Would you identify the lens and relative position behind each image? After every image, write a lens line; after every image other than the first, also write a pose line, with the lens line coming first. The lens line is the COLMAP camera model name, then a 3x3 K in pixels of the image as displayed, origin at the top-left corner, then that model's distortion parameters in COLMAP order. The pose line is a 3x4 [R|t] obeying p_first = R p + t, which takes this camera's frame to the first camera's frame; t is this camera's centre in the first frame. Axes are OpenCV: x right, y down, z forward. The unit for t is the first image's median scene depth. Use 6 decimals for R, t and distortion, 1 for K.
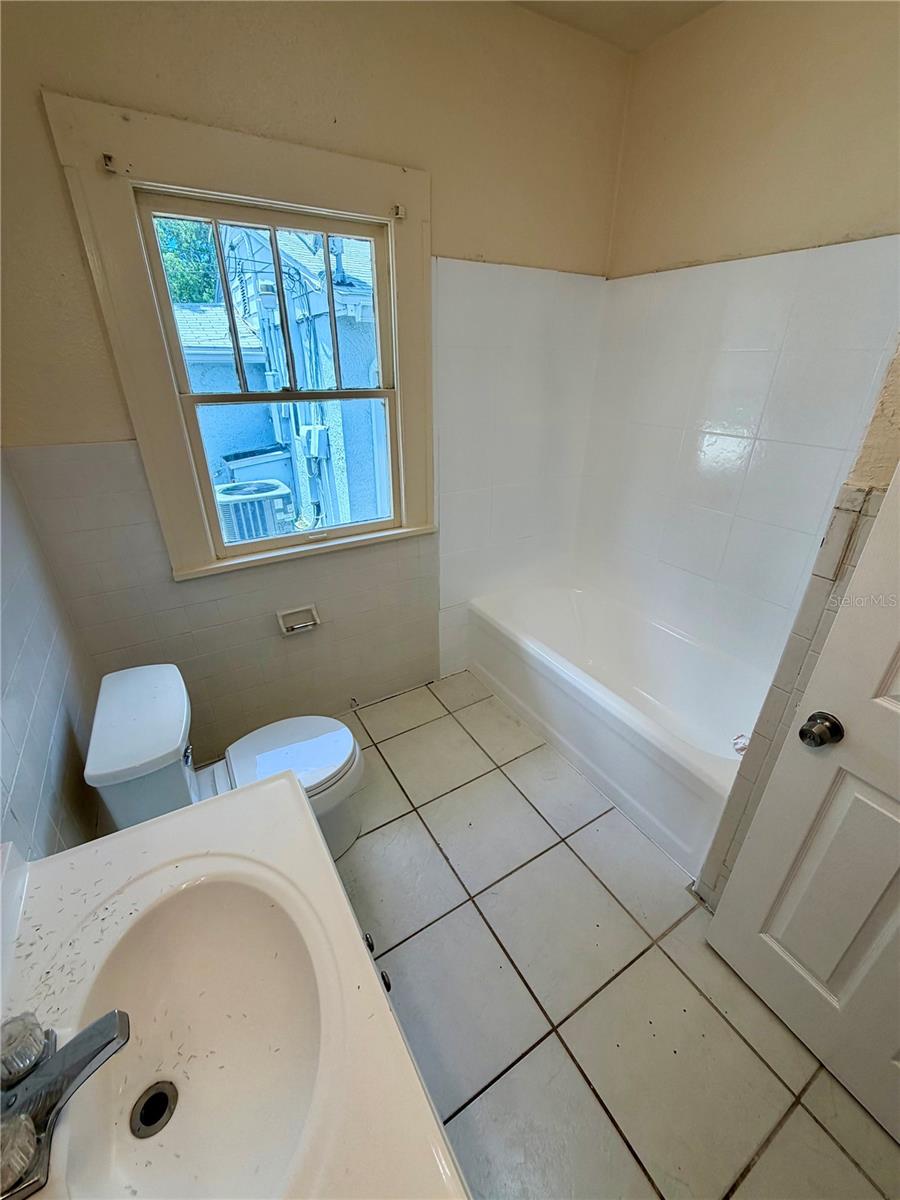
lens RADIAL K [[476.5, 0, 450.0], [0, 476.5, 600.0], [0, 0, 1]] dist [-0.001981, -0.000030]
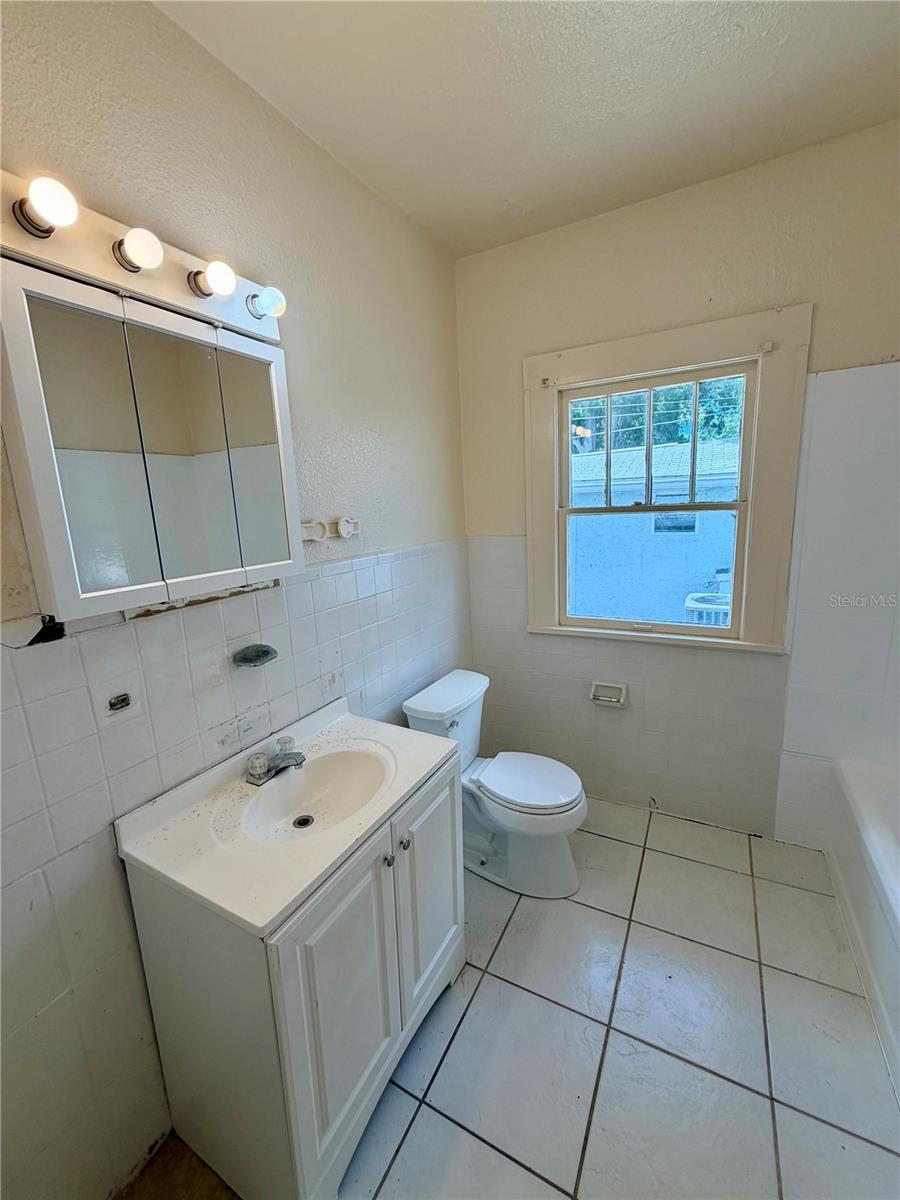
lens RADIAL K [[476.5, 0, 450.0], [0, 476.5, 600.0], [0, 0, 1]] dist [-0.001981, -0.000030]
pose [[0.503625, 0.149321, -0.850920, 0.447967], [-0.342839, 0.938617, -0.038202, 0.005361], [0.792984, 0.310968, 0.523904, 0.040510]]
